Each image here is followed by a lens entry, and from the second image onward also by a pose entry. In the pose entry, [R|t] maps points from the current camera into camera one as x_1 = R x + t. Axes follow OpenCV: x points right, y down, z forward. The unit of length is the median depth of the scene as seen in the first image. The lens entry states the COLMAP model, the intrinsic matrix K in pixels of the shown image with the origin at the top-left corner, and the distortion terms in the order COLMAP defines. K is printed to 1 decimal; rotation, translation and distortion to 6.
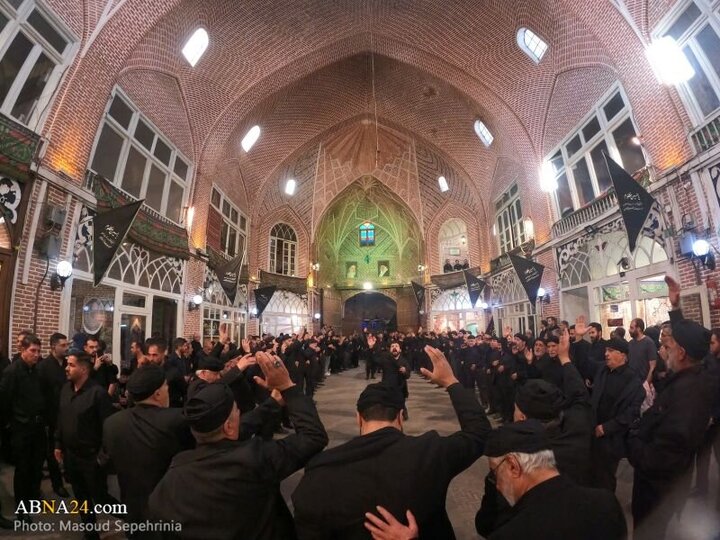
lens RADIAL K [[320.4, 0, 366.8], [0, 320.4, 269.4], [0, 0, 1]] dist [-0.239176, 0.050219]
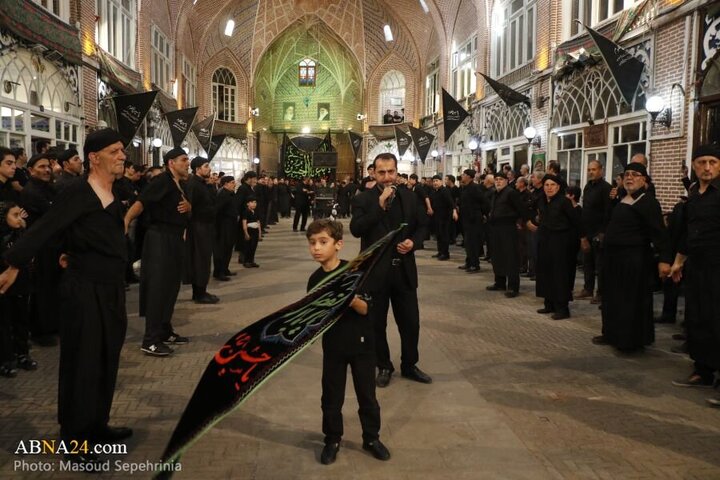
lens RADIAL K [[591.3, 0, 358.6], [0, 591.3, 242.3], [0, 0, 1]] dist [-0.172615, 0.162841]
pose [[0.993775, 0.021146, 0.109378, -0.031960], [-0.051004, 0.959237, 0.277964, -0.147939], [-0.099042, -0.281812, 0.954344, -0.931489]]
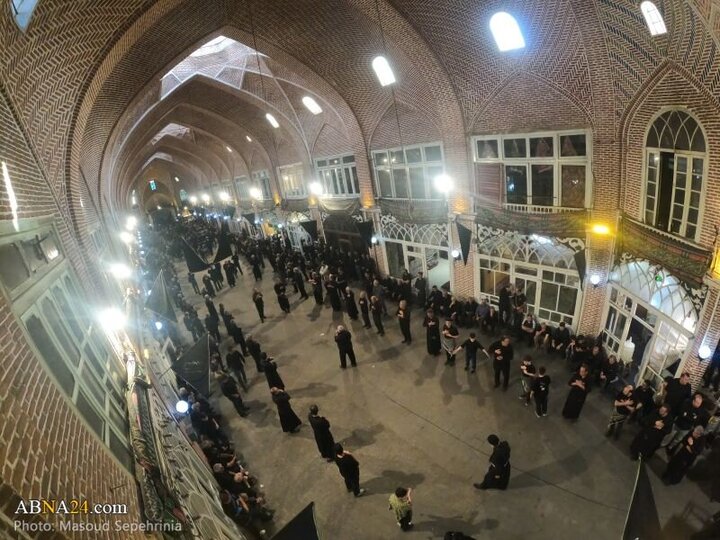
lens RADIAL K [[320.4, 0, 366.8], [0, 320.4, 269.4], [0, 0, 1]] dist [-0.239176, 0.050219]
pose [[-0.744953, 0.368053, -0.556401, 0.276966], [0.294881, 0.929805, 0.220246, -0.135588], [0.598406, 0.000001, -0.801193, 0.998293]]
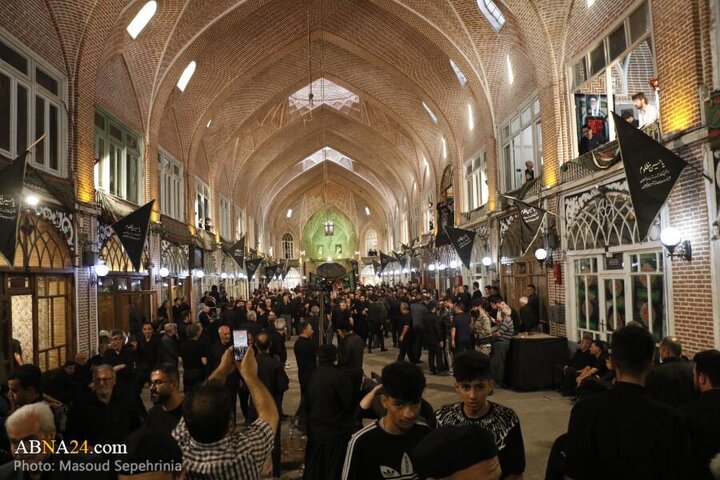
lens RADIAL K [[587.3, 0, 359.2], [0, 587.3, 247.7], [0, 0, 1]] dist [-0.184929, 0.159392]
pose [[0.998755, -0.011776, 0.048478, 0.011785], [0.005049, 0.990613, 0.136605, -0.562383], [-0.049632, -0.136190, 0.989439, -2.738823]]
